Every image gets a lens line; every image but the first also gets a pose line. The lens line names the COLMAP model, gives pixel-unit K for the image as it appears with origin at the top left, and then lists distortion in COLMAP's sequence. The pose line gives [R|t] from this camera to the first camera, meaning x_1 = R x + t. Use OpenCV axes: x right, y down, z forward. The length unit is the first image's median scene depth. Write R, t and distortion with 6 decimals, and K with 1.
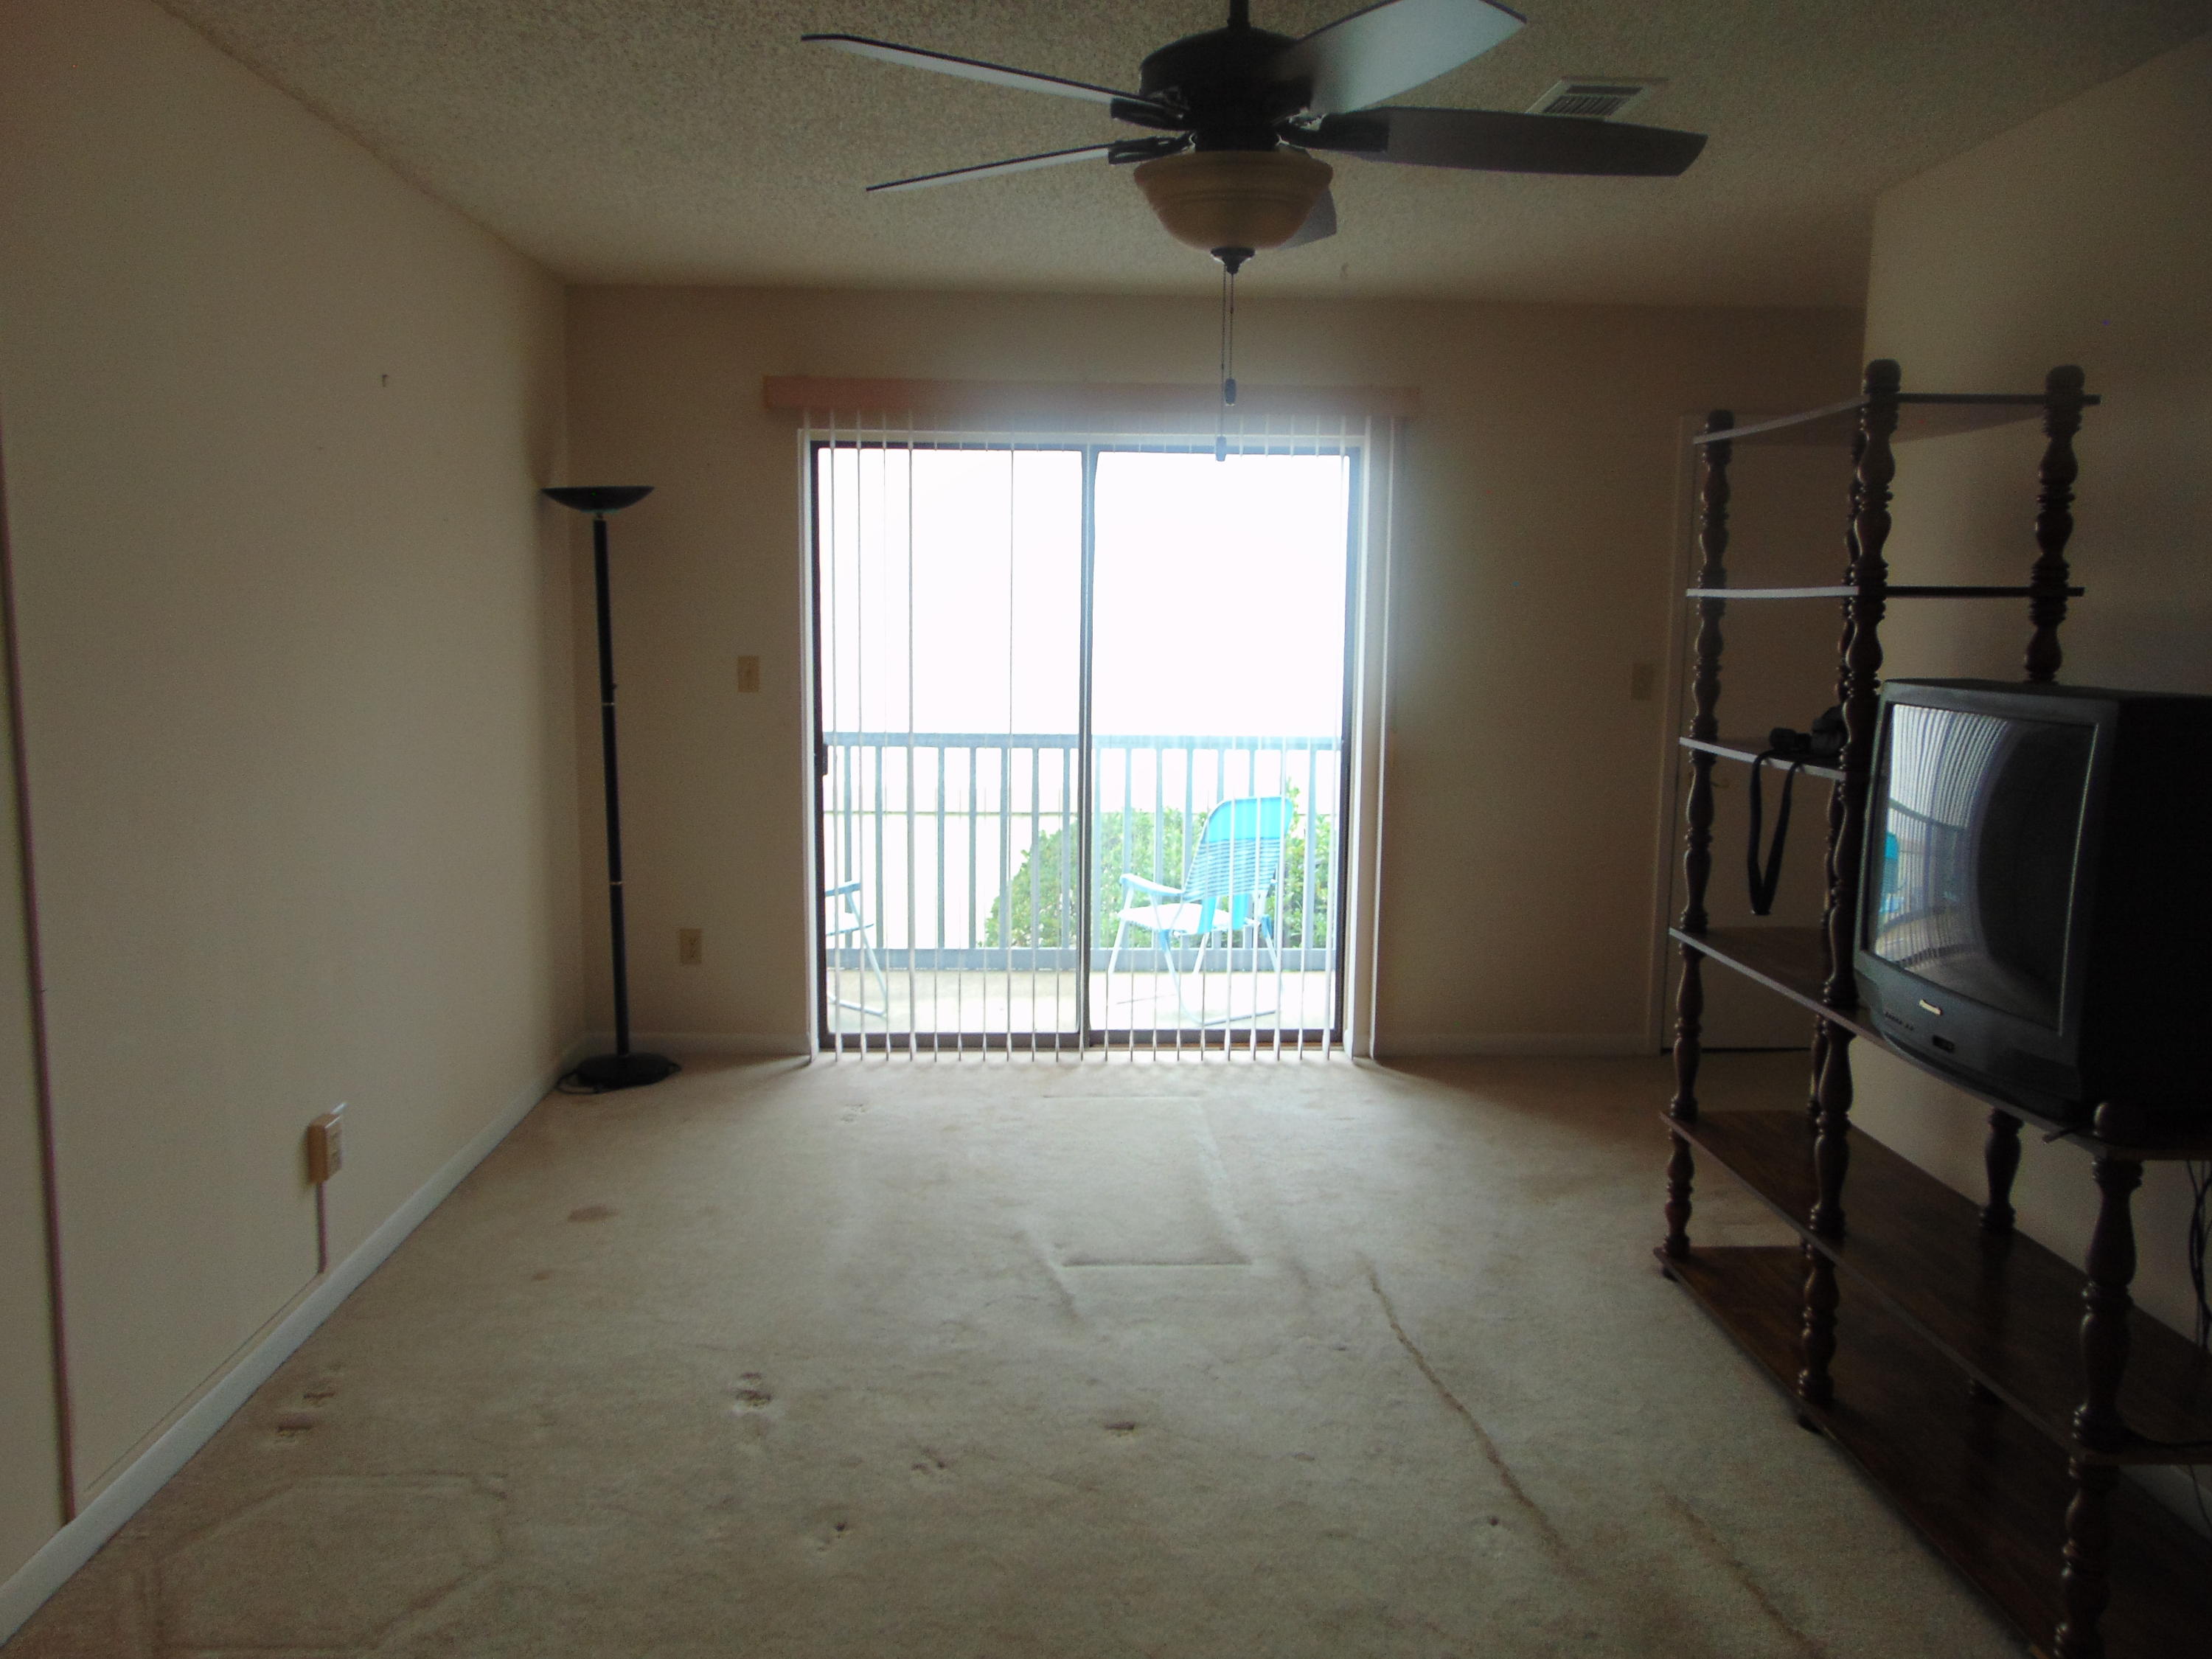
lens RADIAL K [[1655.2, 0, 1106.0], [0, 1655.2, 829.5], [0, 0, 1]] dist [-0.031847, 0.069025]
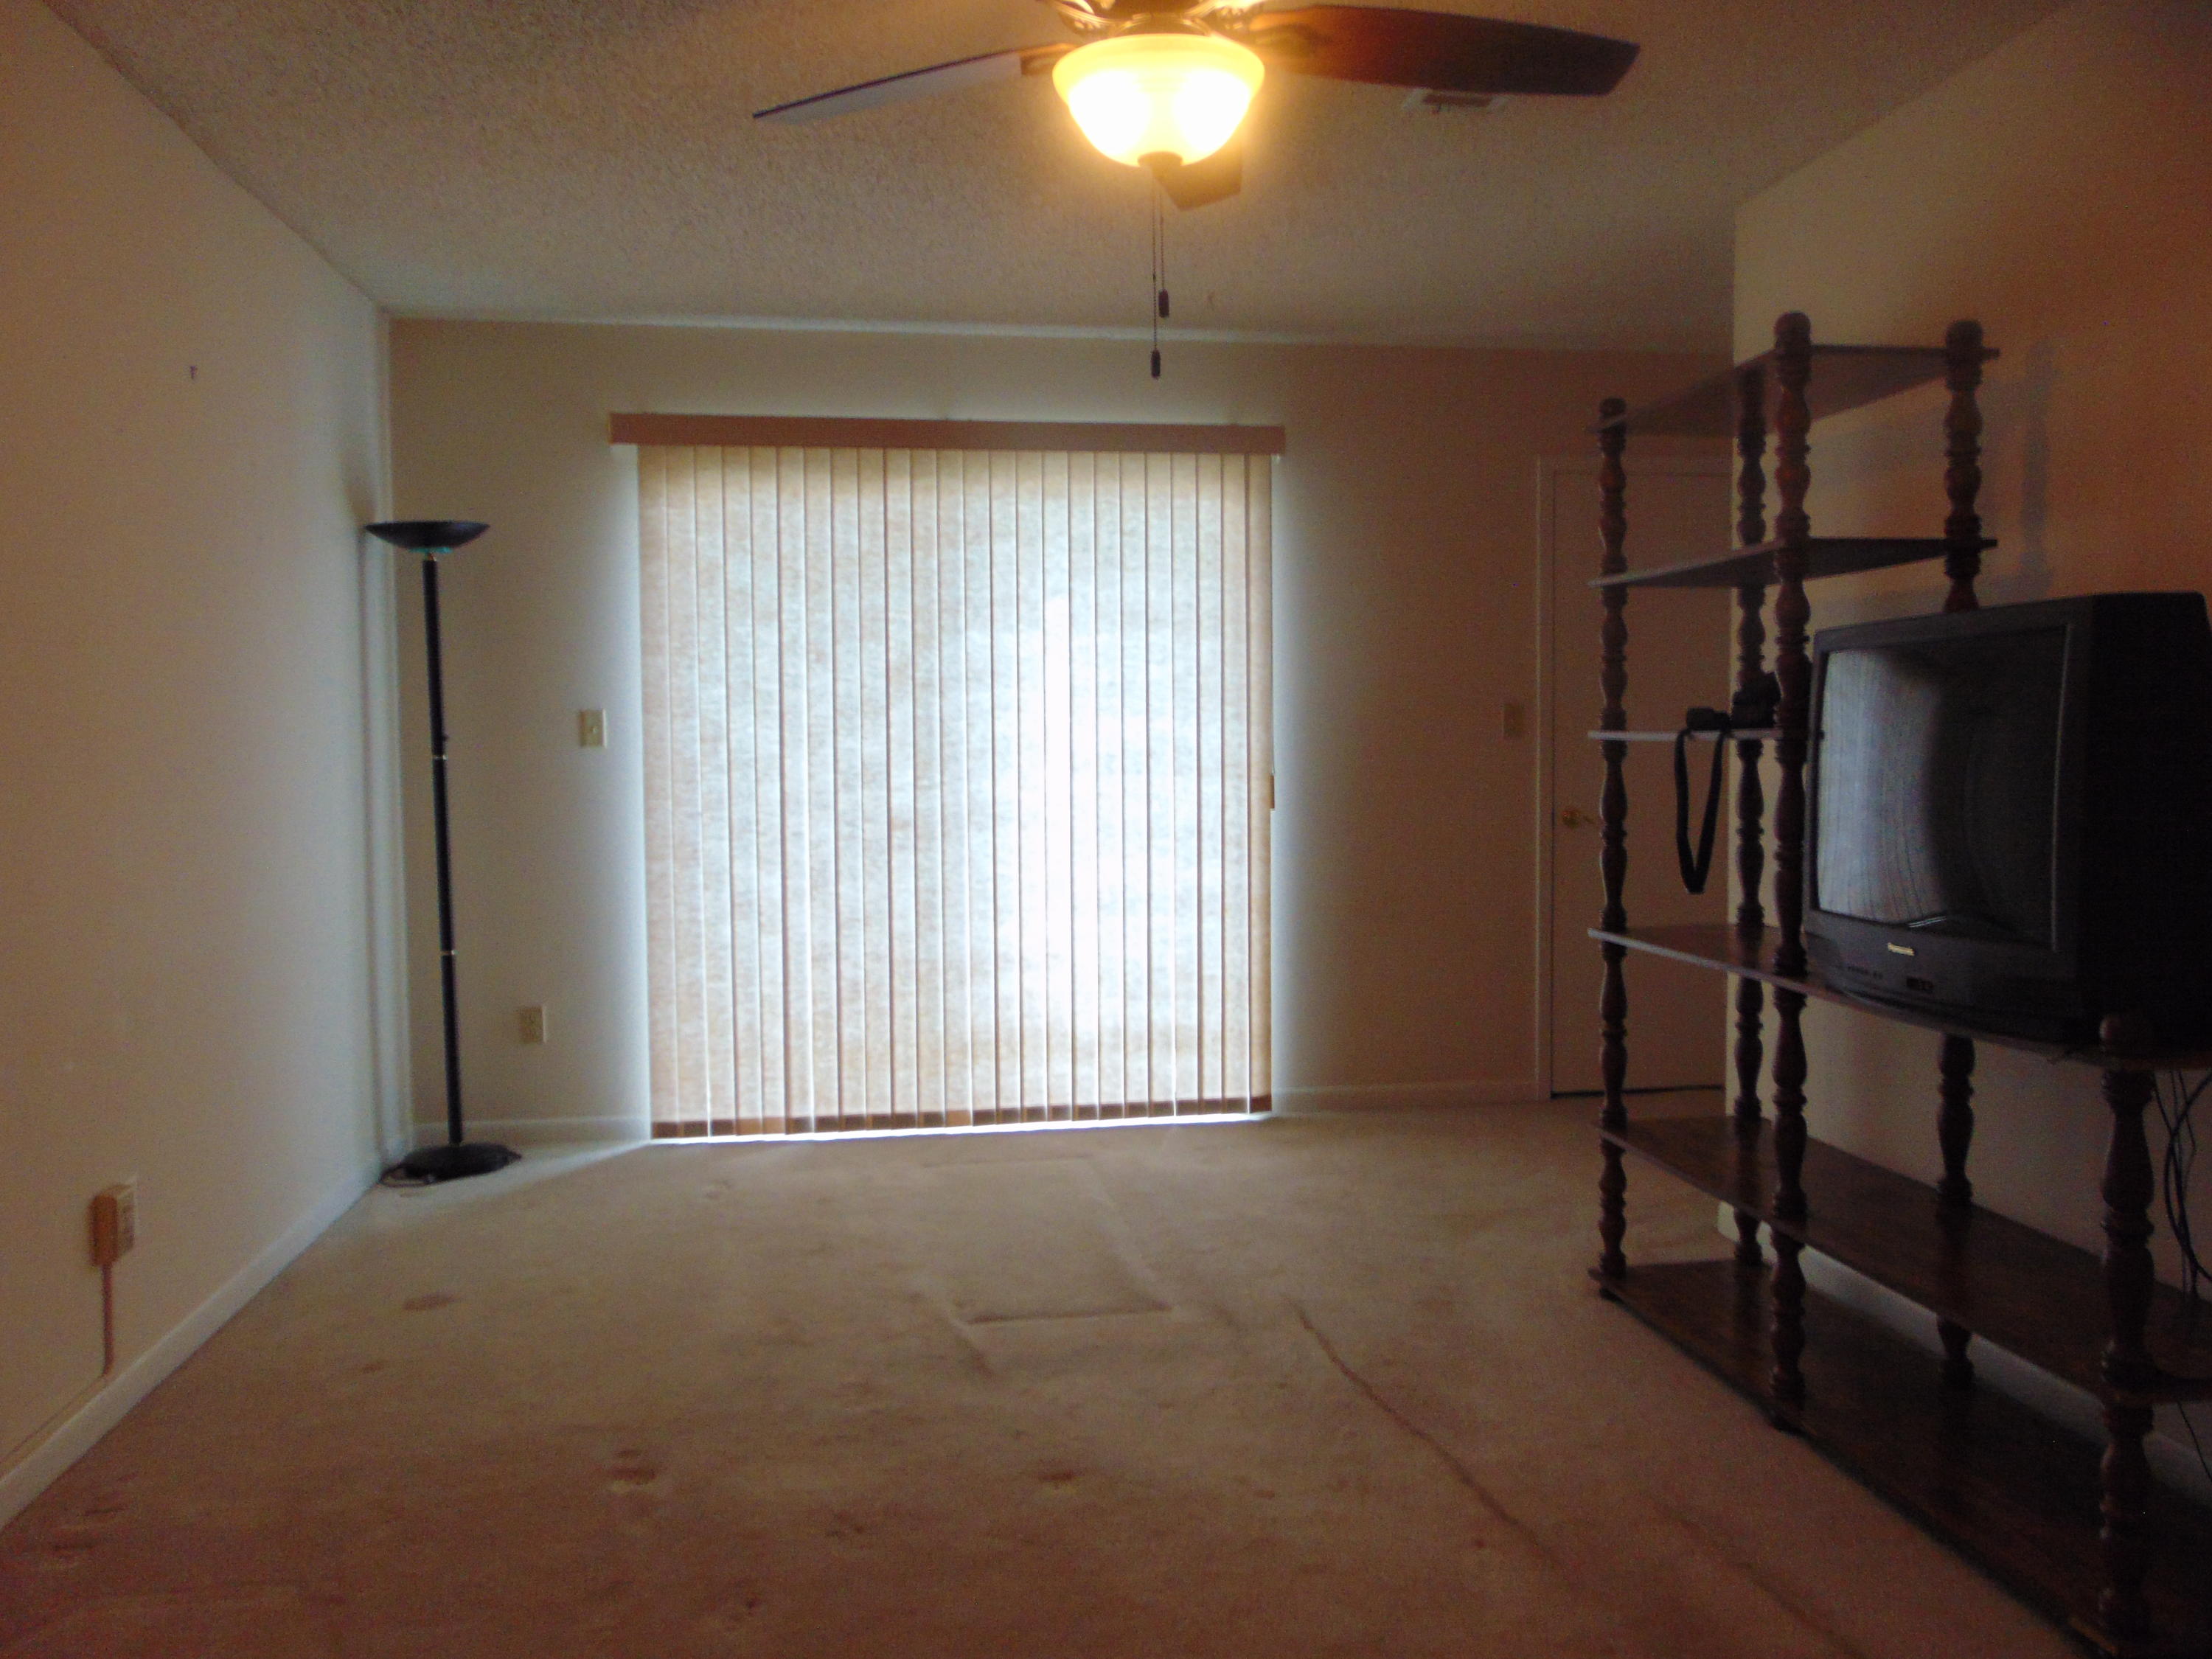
lens RADIAL K [[1655.2, 0, 1106.0], [0, 1655.2, 829.5], [0, 0, 1]] dist [-0.031847, 0.069025]
pose [[0.993679, -0.026545, 0.109071, -0.049114], [0.035456, 0.996116, -0.080596, 0.078684], [-0.106508, 0.083954, 0.990761, 0.074236]]
